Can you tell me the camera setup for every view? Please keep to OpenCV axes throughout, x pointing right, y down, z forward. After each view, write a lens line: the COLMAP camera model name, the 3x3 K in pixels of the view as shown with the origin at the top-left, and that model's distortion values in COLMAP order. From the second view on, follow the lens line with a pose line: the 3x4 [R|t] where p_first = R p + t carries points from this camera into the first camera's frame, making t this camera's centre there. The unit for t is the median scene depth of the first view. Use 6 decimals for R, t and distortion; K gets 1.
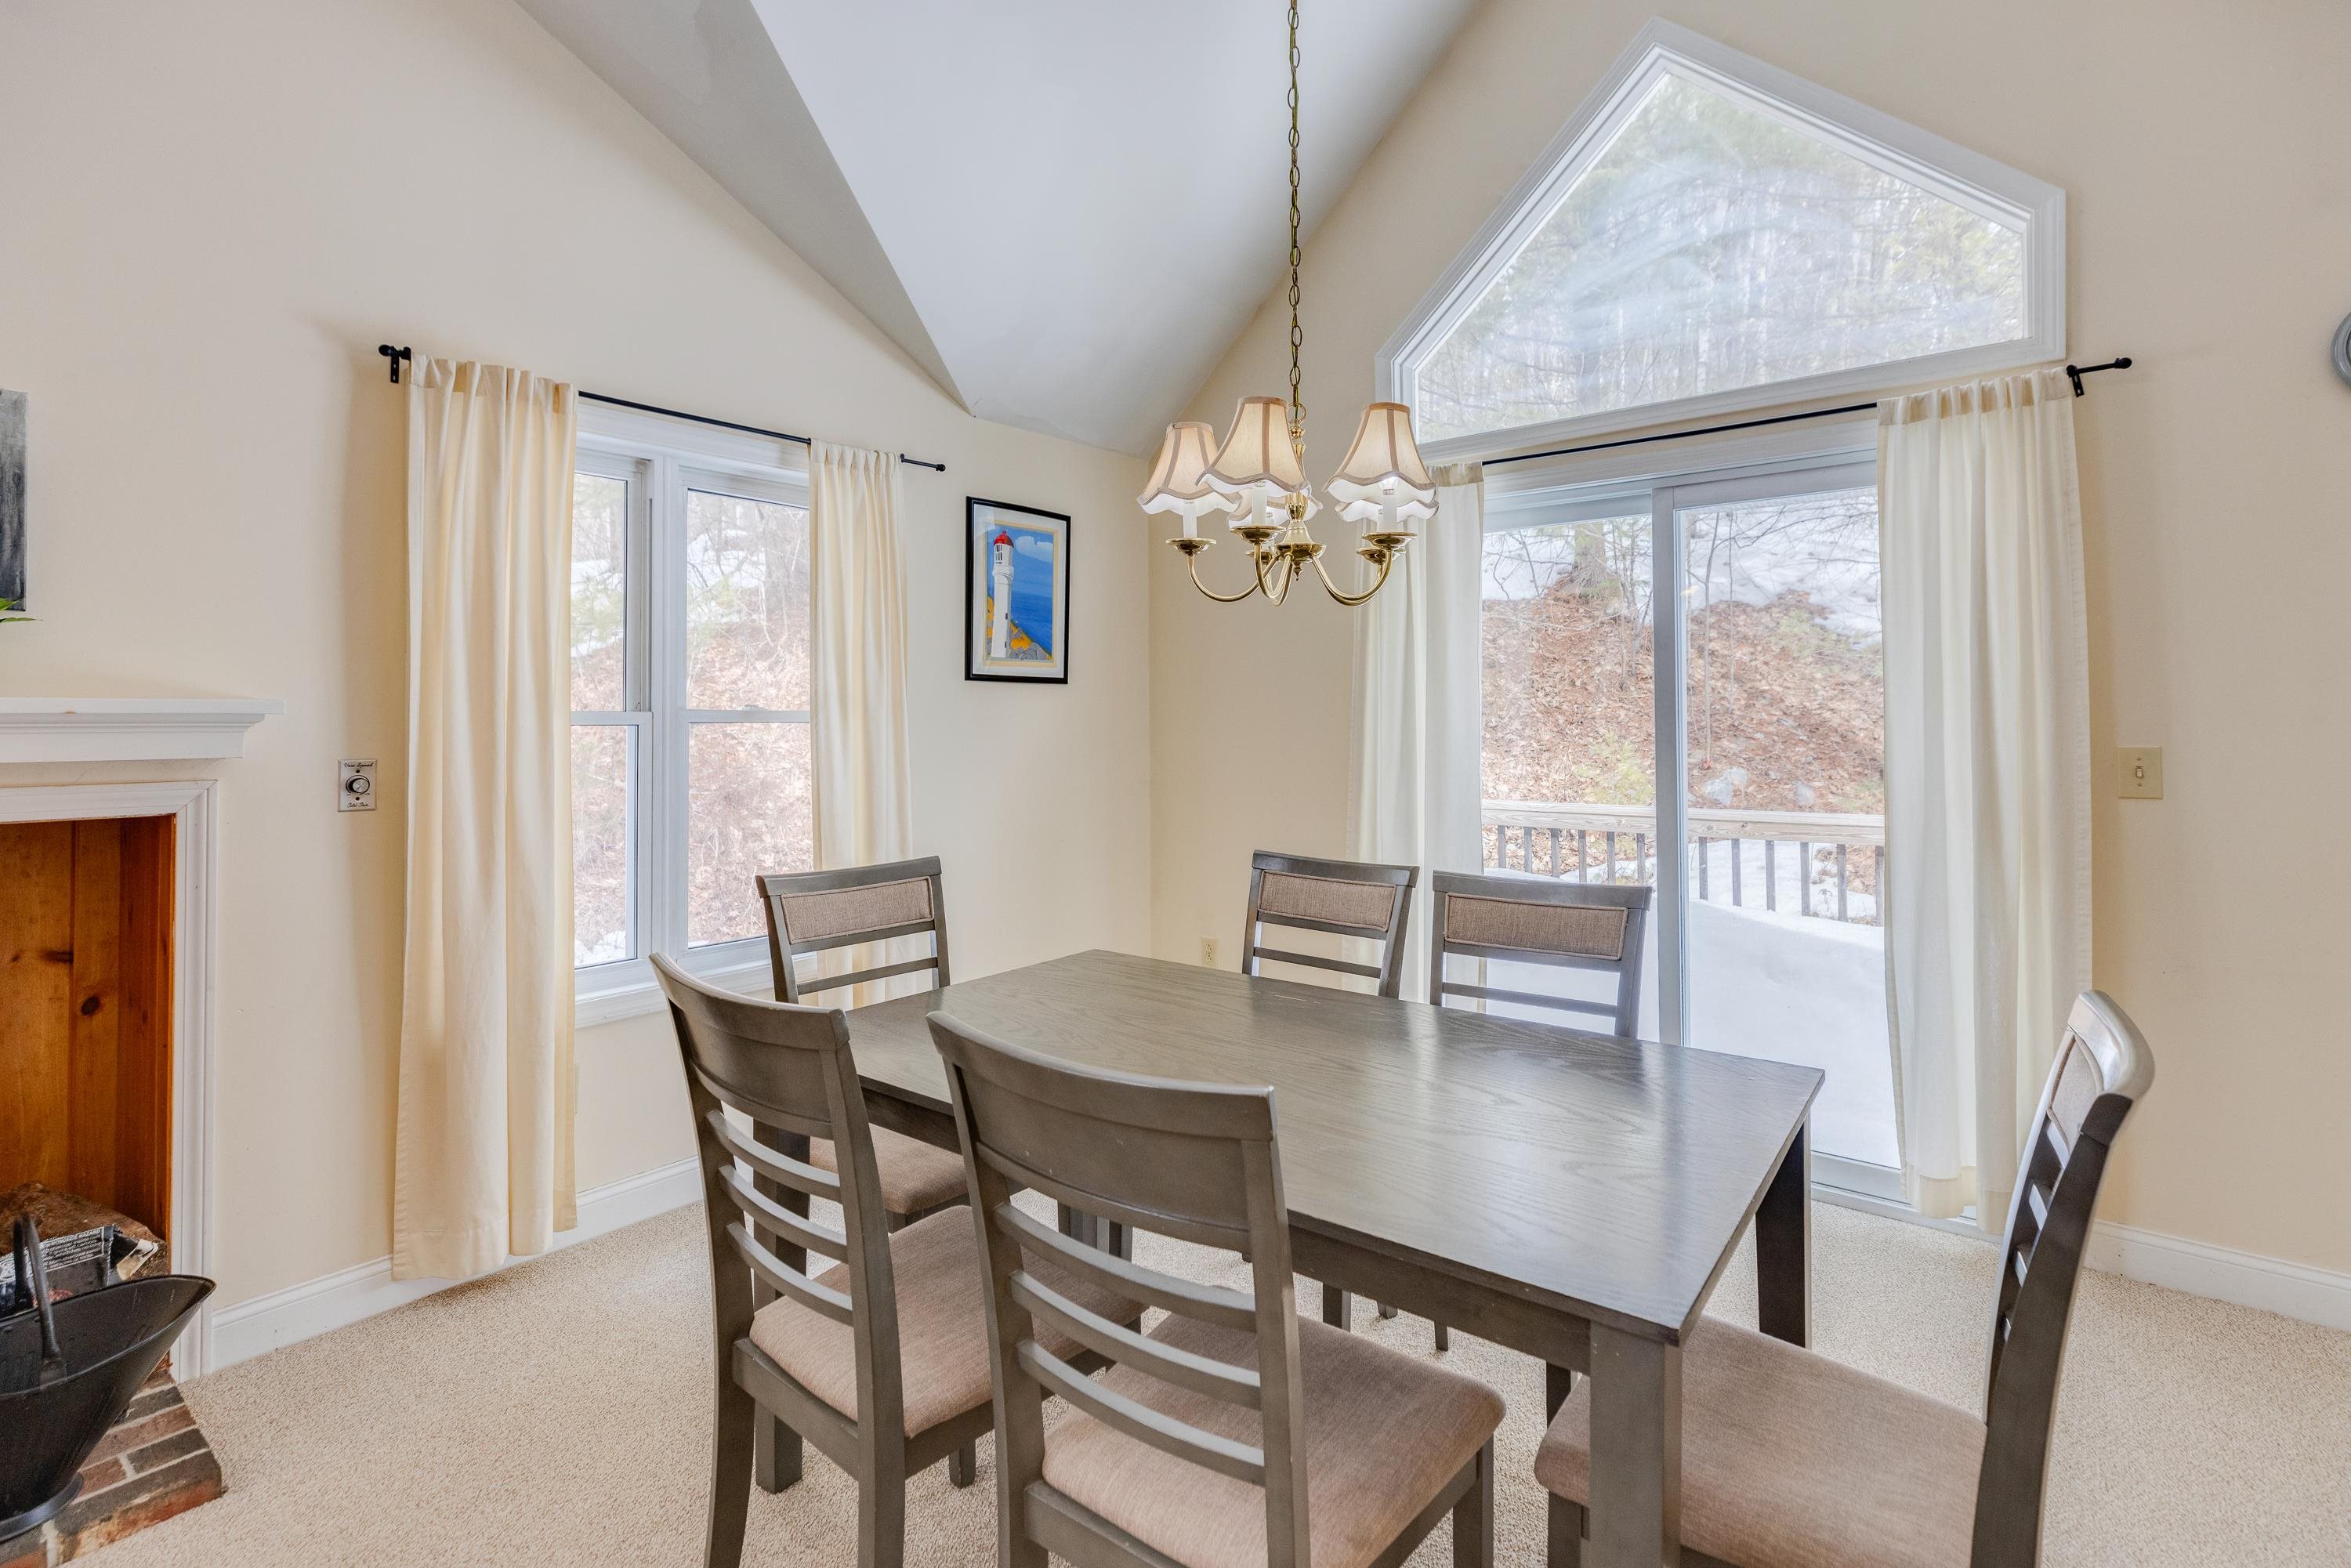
lens RADIAL K [[1110.7, 0, 1199.0], [0, 1110.7, 708.5], [0, 0, 1]] dist [-0.009818, 0.000072]
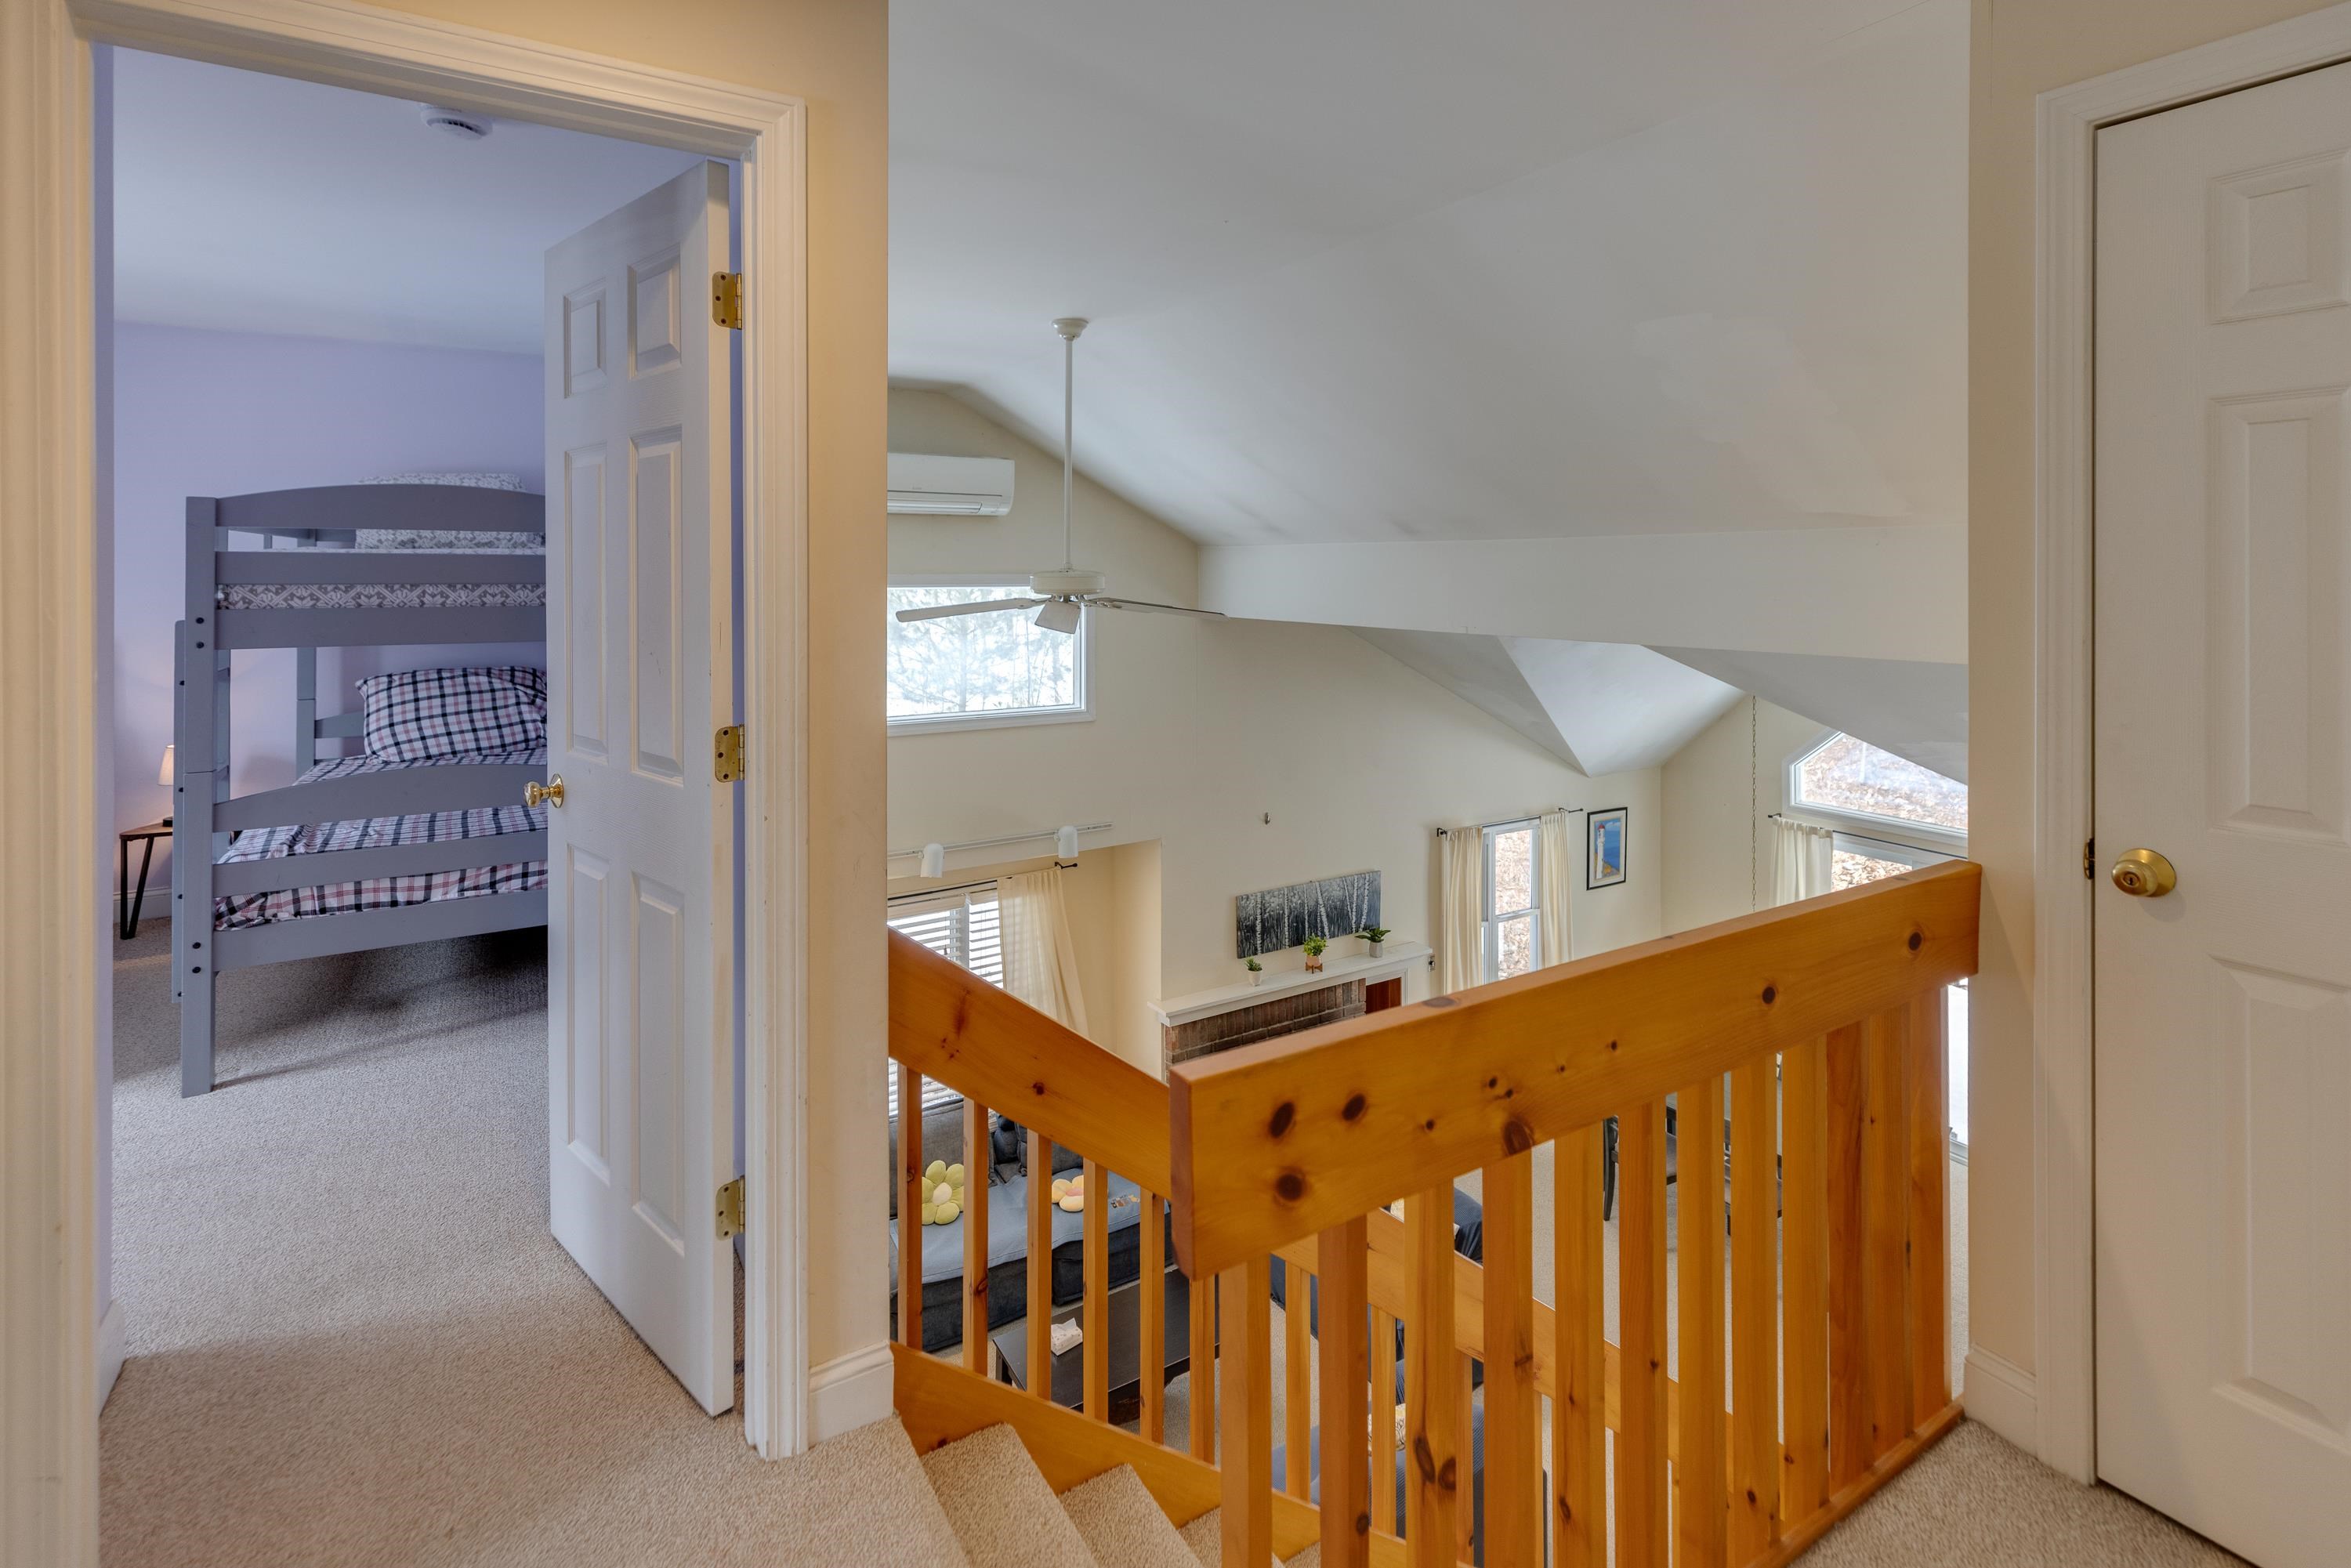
lens RADIAL K [[1121.8, 0, 1210.4], [0, 1121.8, 581.7], [0, 0, 1]] dist [0.013090, -0.000240]
pose [[0.950795, 0.006290, -0.309756, -0.330452], [-0.001662, 0.999883, 0.015203, -1.008574], [0.309815, -0.013940, 0.950695, -2.122543]]
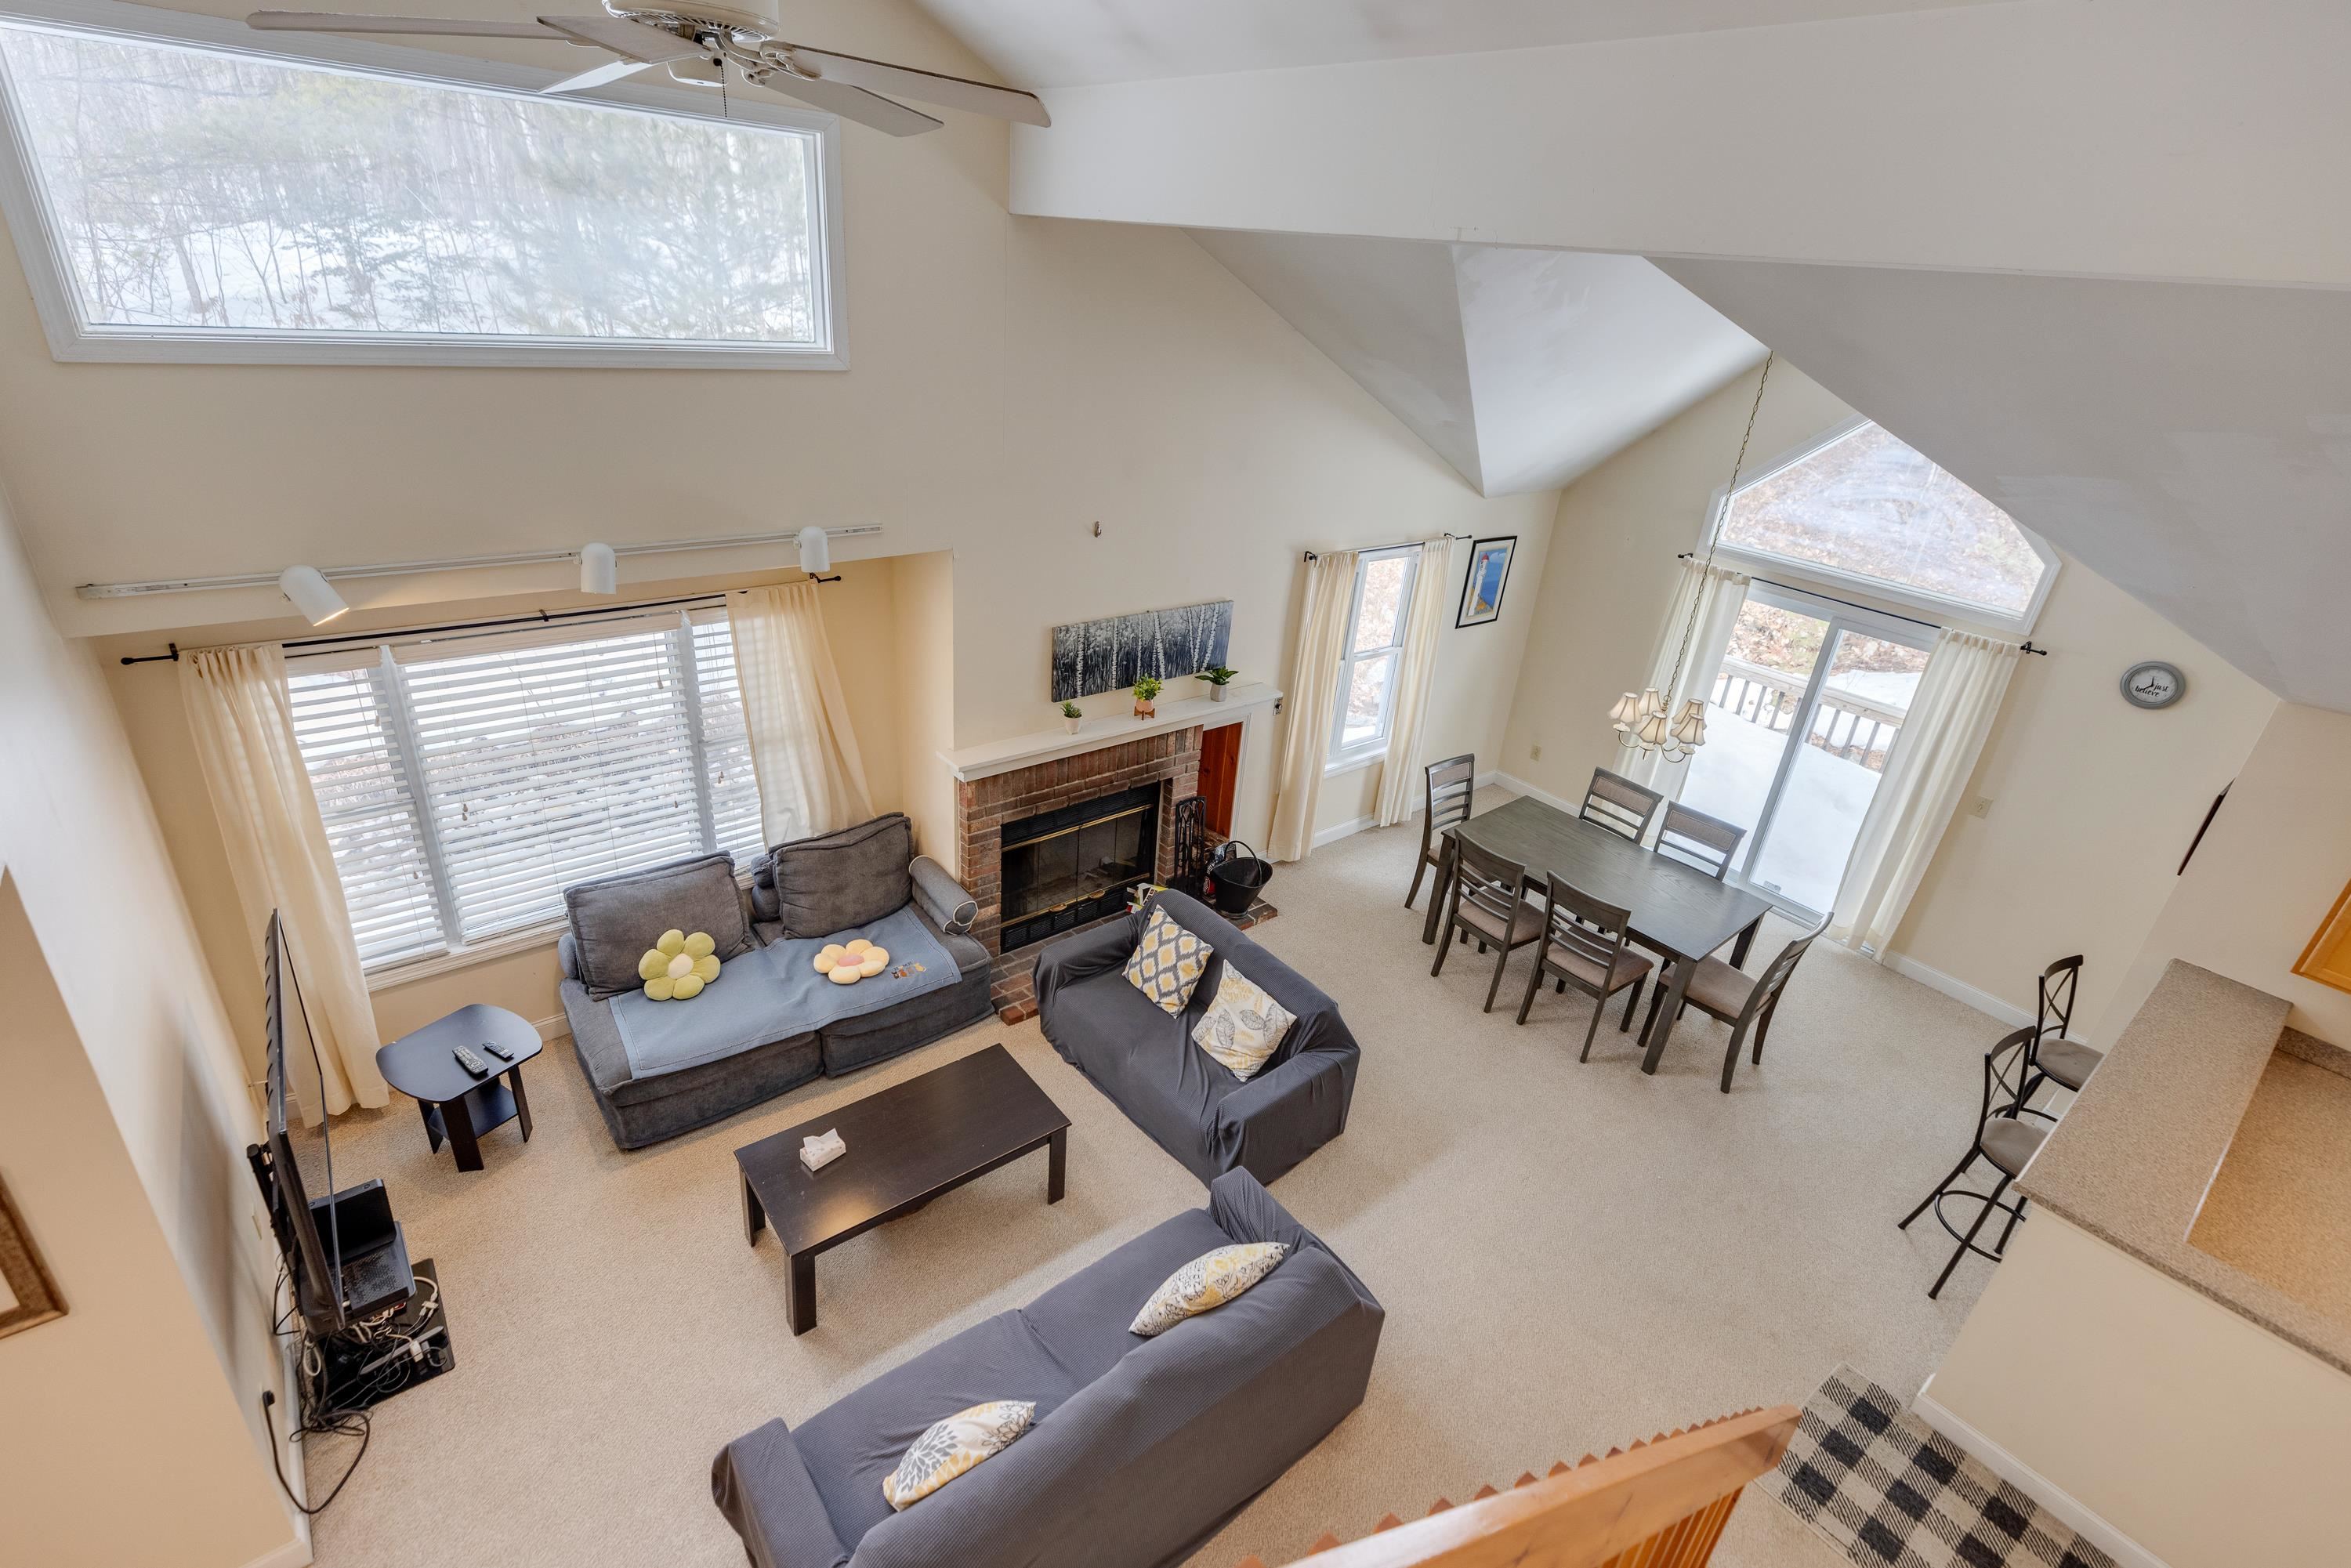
lens RADIAL K [[1083.4, 0, 1159.4], [0, 1083.4, 791.2], [0, 0, 1]] dist [0.000264, -0.000660]
pose [[0.972890, 0.167239, -0.159741, -0.526140], [-0.079582, 0.890618, 0.447735, -0.868105], [0.217147, -0.422884, 0.879782, -1.442589]]
